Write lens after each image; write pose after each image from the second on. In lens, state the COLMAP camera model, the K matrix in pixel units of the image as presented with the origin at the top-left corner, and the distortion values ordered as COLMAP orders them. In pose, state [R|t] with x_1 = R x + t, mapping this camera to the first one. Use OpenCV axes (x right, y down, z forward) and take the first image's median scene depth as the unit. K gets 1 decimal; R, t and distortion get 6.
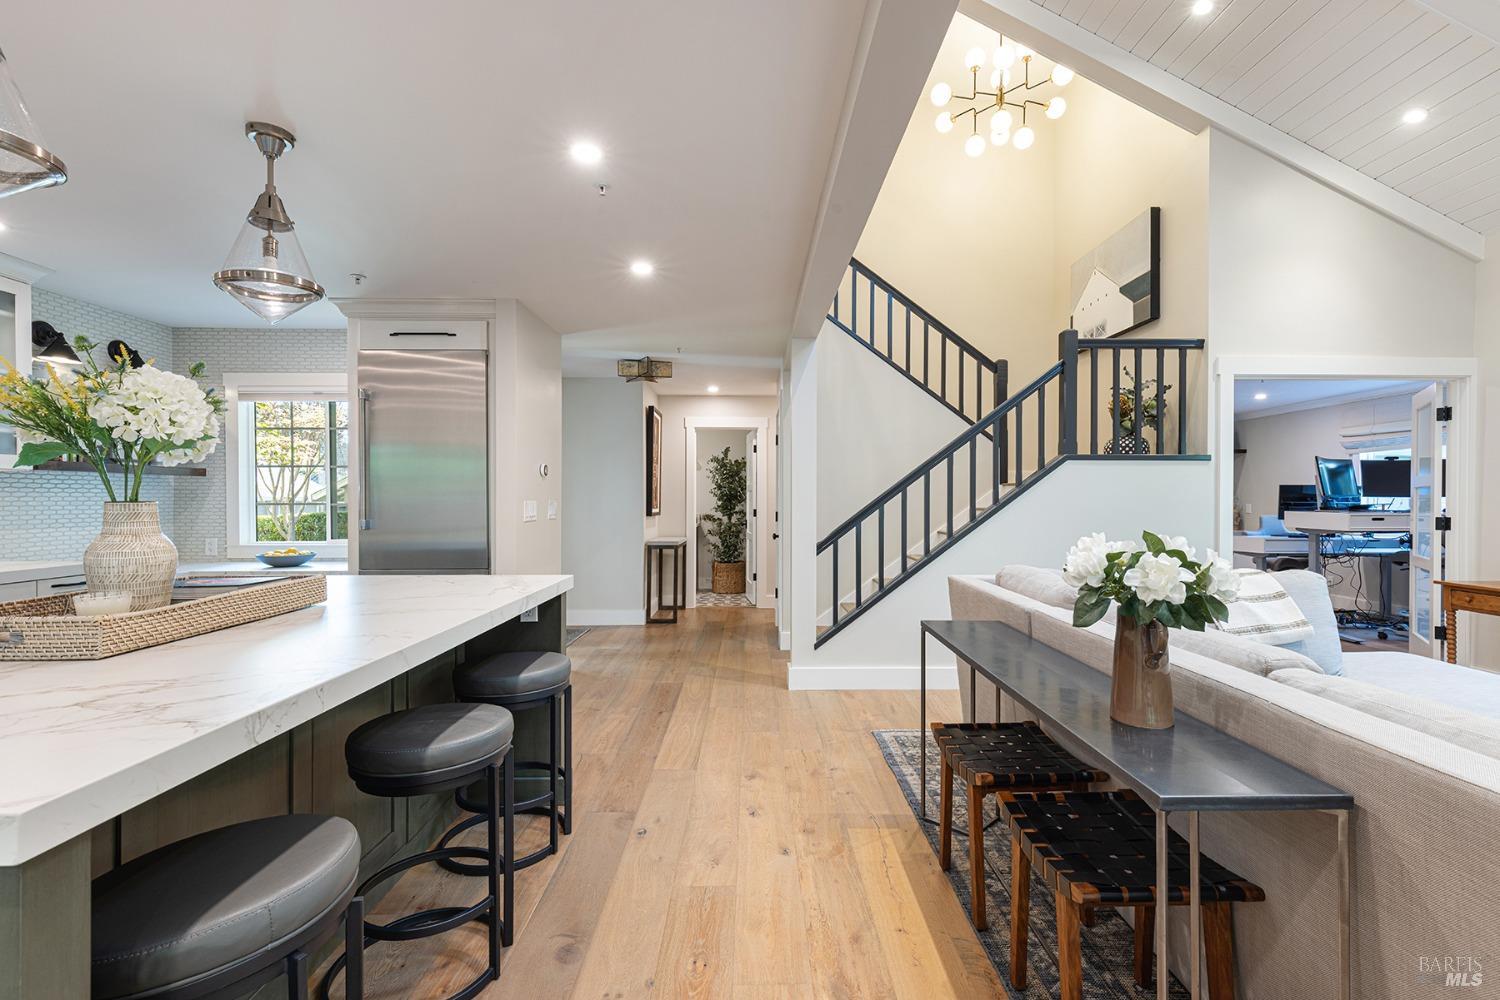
lens RADIAL K [[679.6, 0, 750.0], [0, 679.6, 505.1], [0, 0, 1]] dist [0.013457, -0.000632]
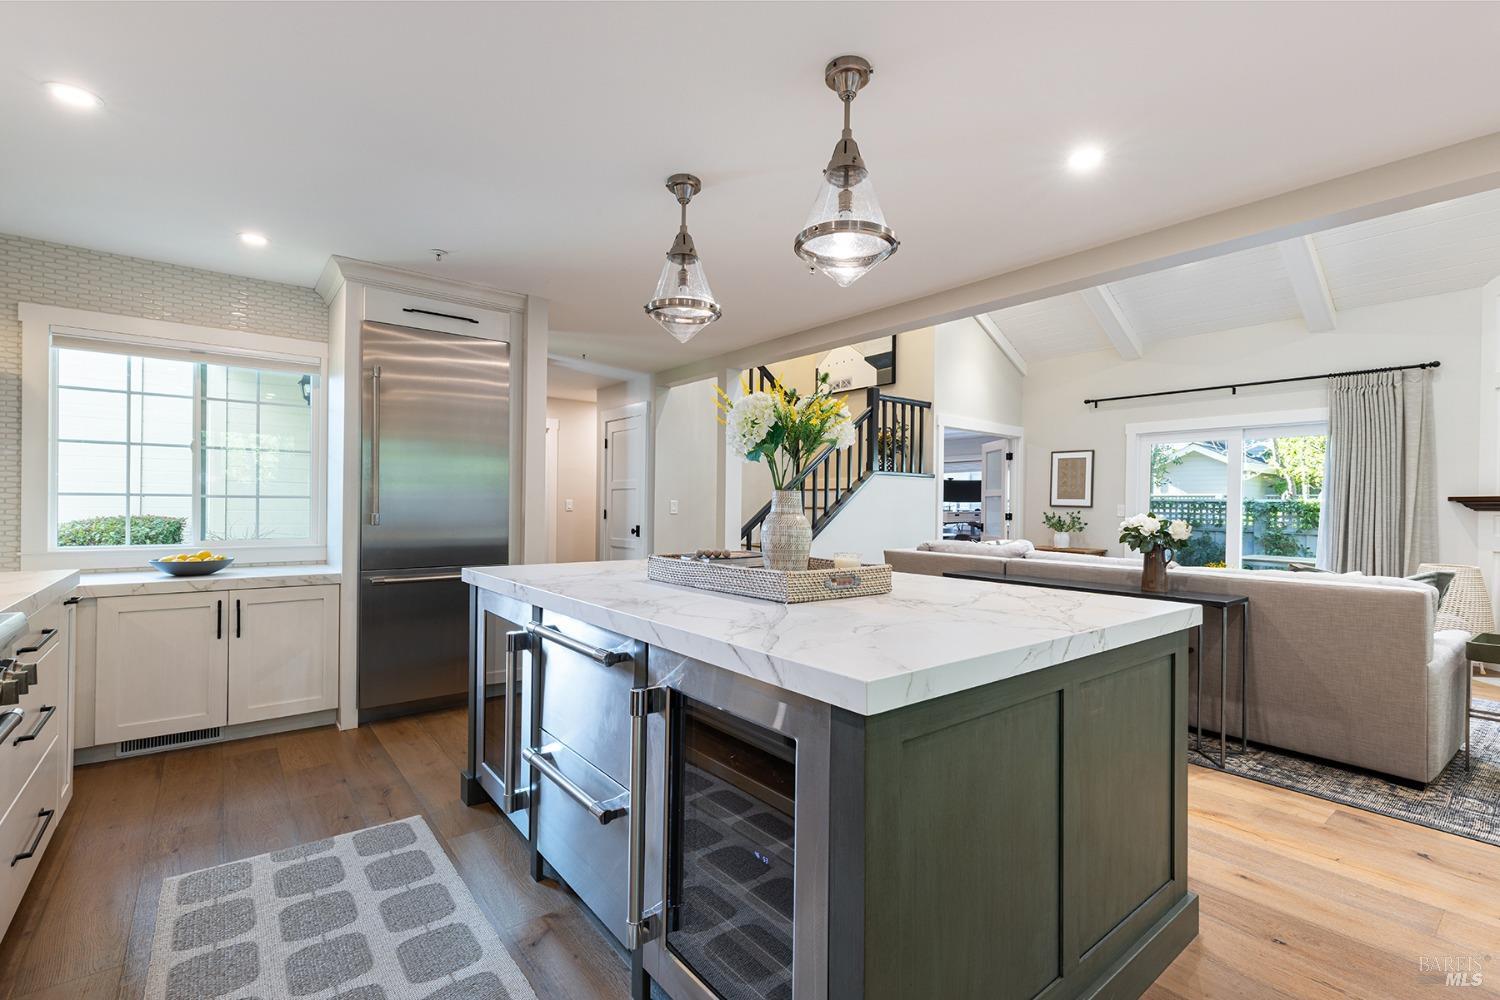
lens RADIAL K [[679.6, 0, 757.6], [0, 679.6, 508.8], [0, 0, 1]] dist [0.013457, -0.000632]
pose [[0.785457, 0.004141, 0.618903, -0.641127], [-0.004312, 0.999990, -0.001219, 0.012136], [-0.618902, -0.001711, 0.785467, -0.006255]]
